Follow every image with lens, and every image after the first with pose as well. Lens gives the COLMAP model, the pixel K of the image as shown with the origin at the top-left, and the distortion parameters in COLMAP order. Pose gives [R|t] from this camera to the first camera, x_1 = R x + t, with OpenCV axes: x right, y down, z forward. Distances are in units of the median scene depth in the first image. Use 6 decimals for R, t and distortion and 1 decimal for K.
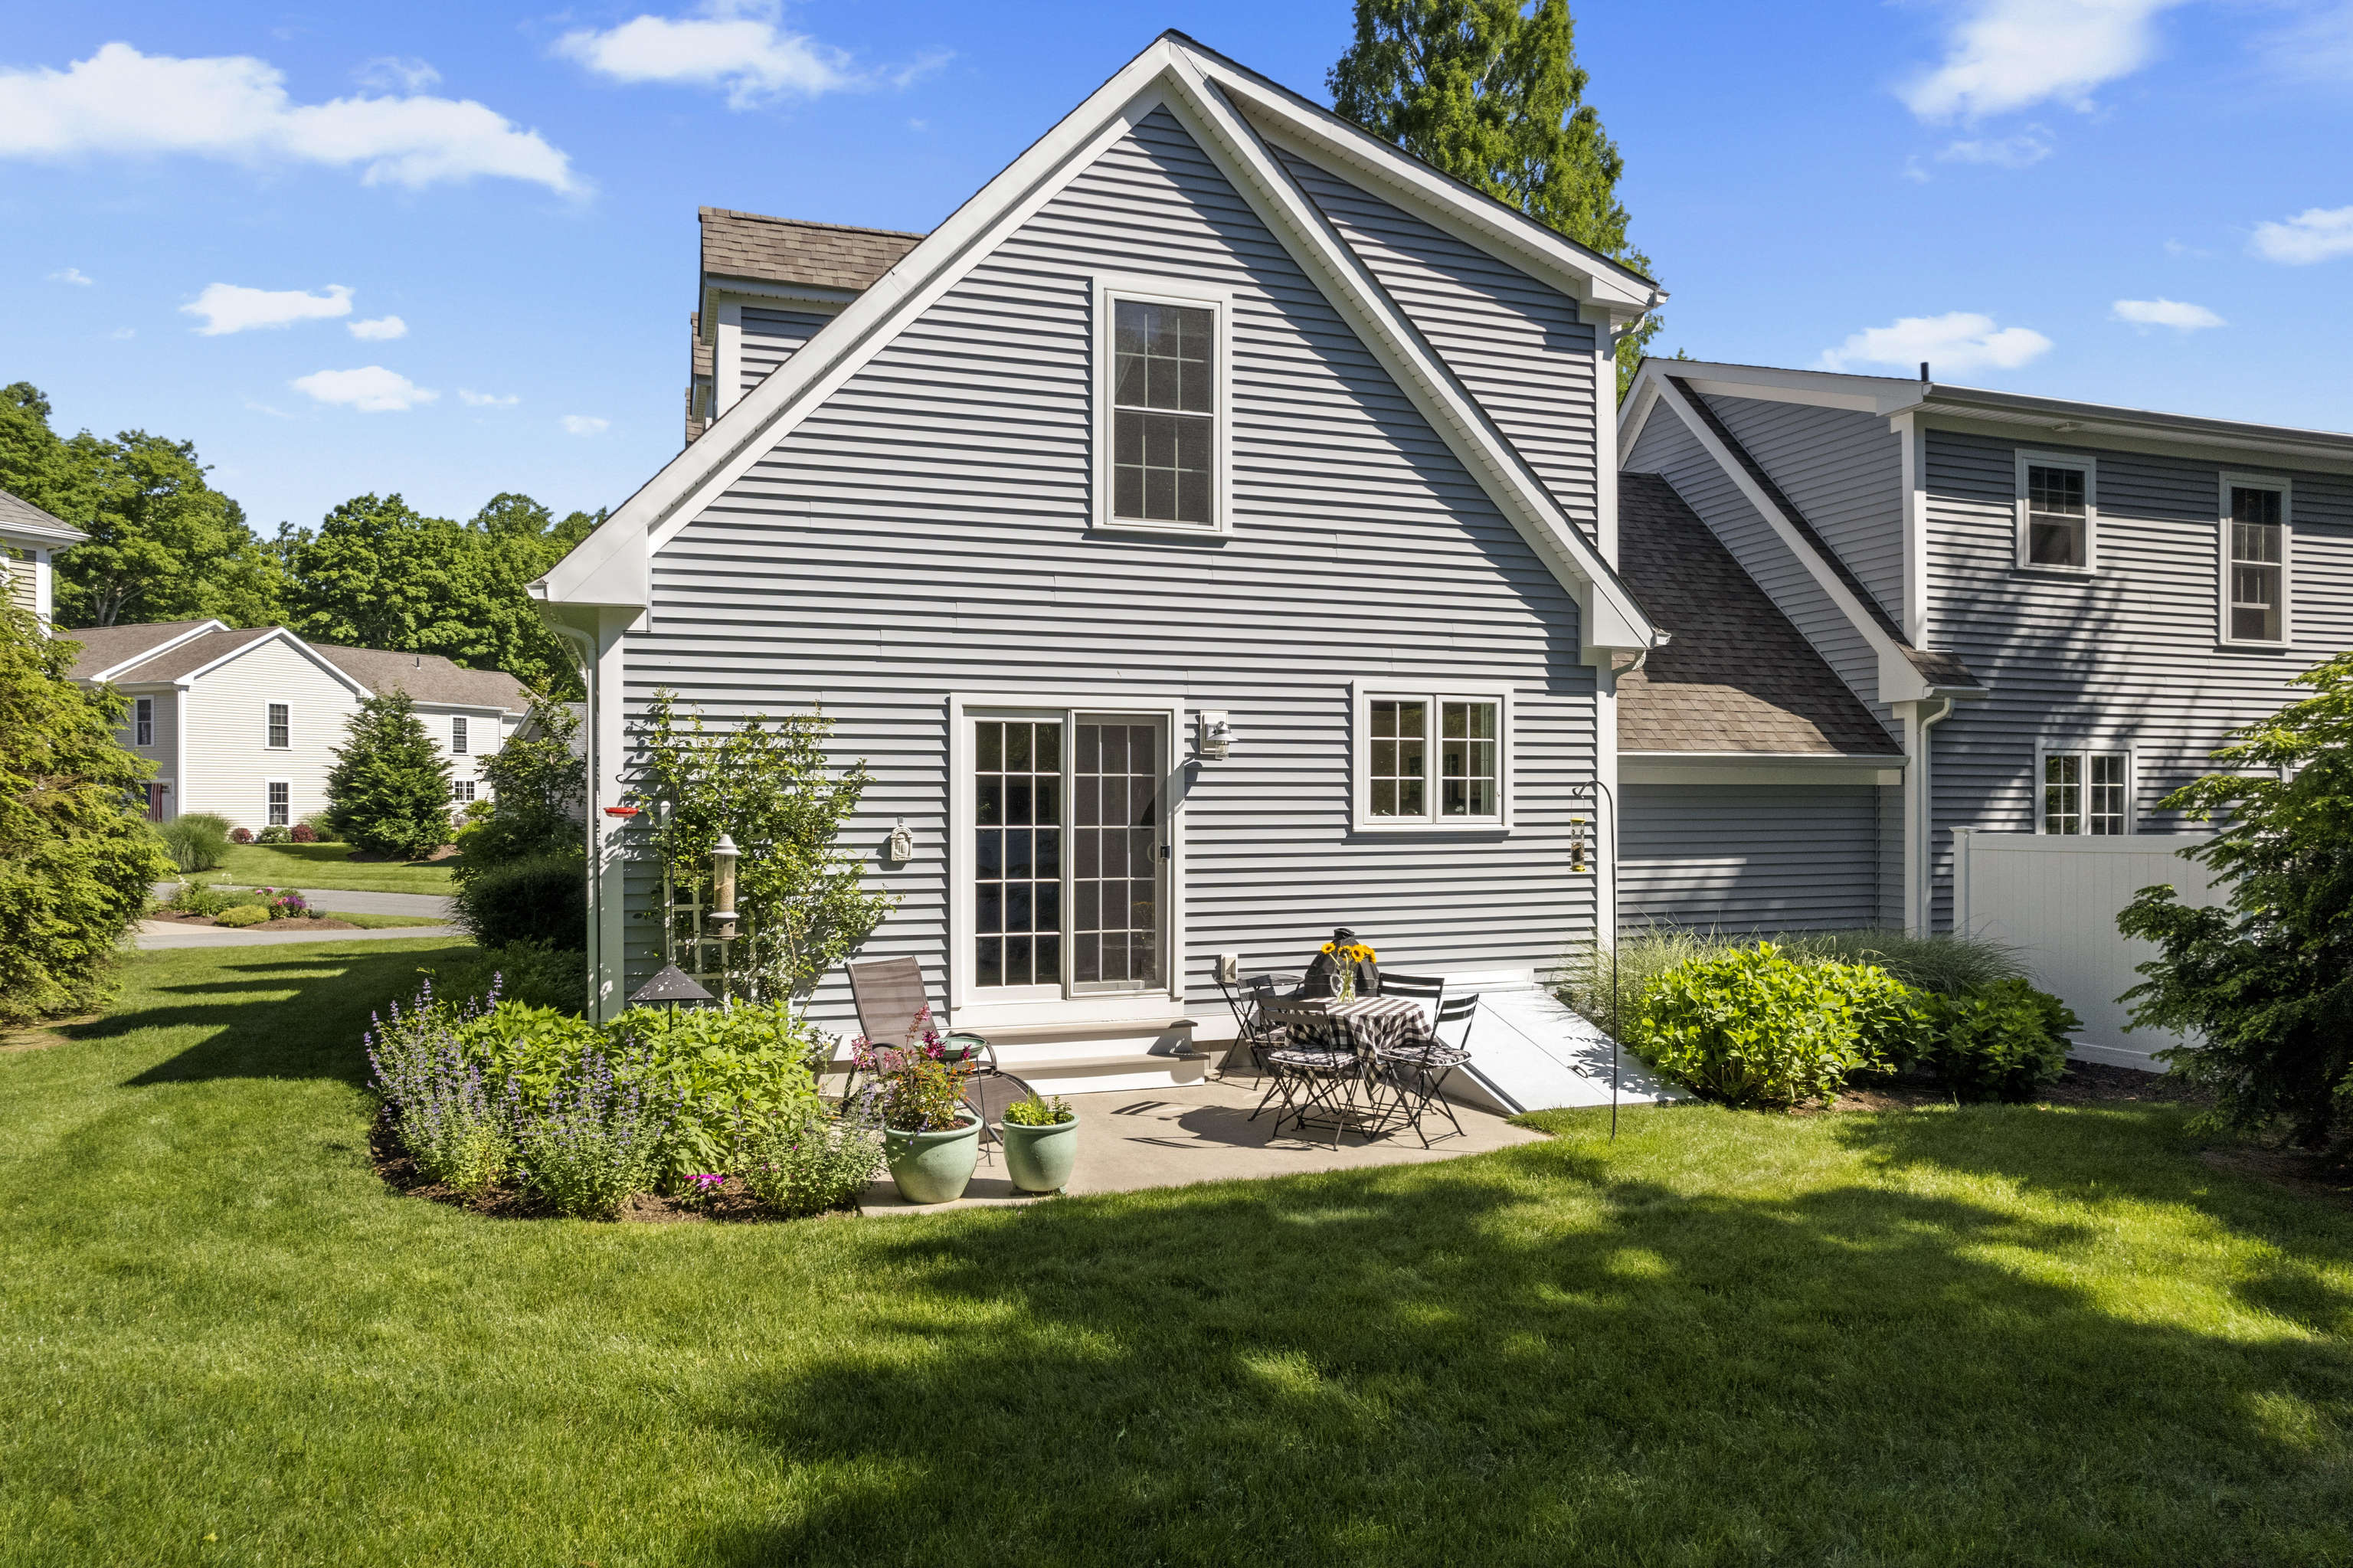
lens RADIAL K [[1497.9, 0, 1164.0], [0, 1497.9, 789.3], [0, 0, 1]] dist [-0.071079, 0.062332]
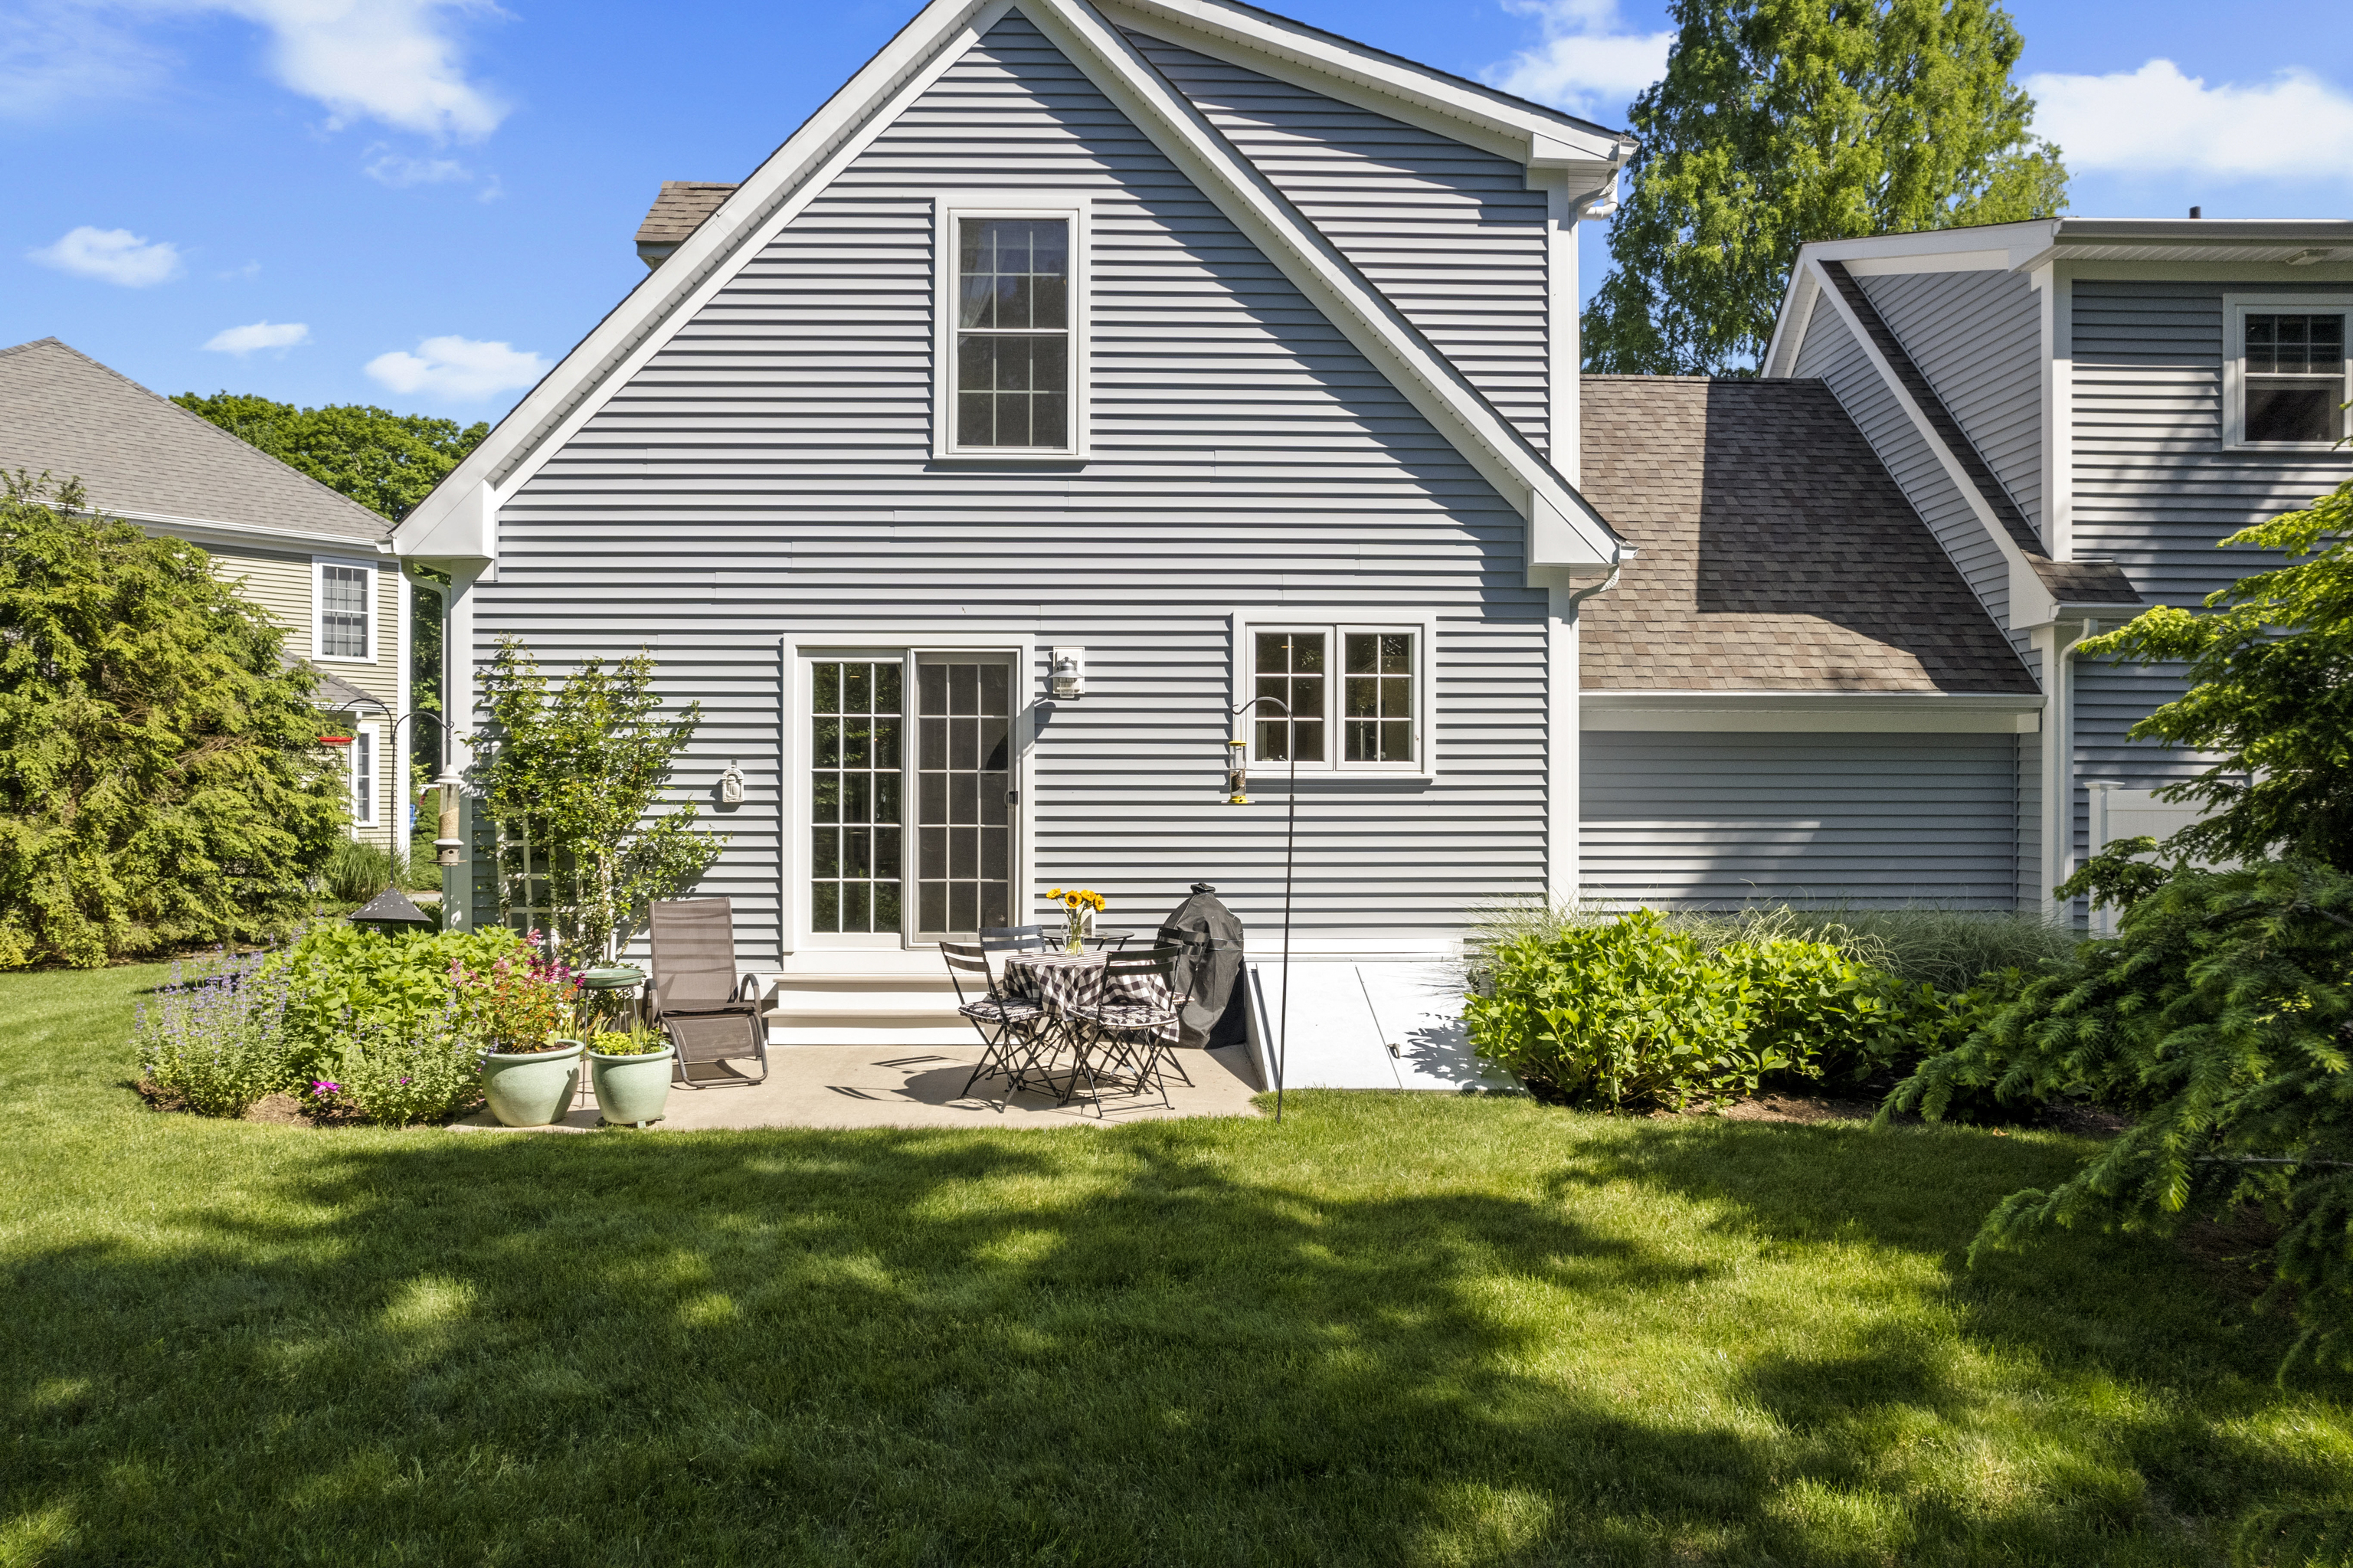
lens RADIAL K [[1497.9, 0, 1164.0], [0, 1497.9, 789.3], [0, 0, 1]] dist [-0.071079, 0.062332]
pose [[0.952424, 0.001265, -0.304775, 0.377575], [-0.000670, 0.999998, 0.002058, 0.034542], [0.304777, -0.001756, 0.952422, 0.131033]]
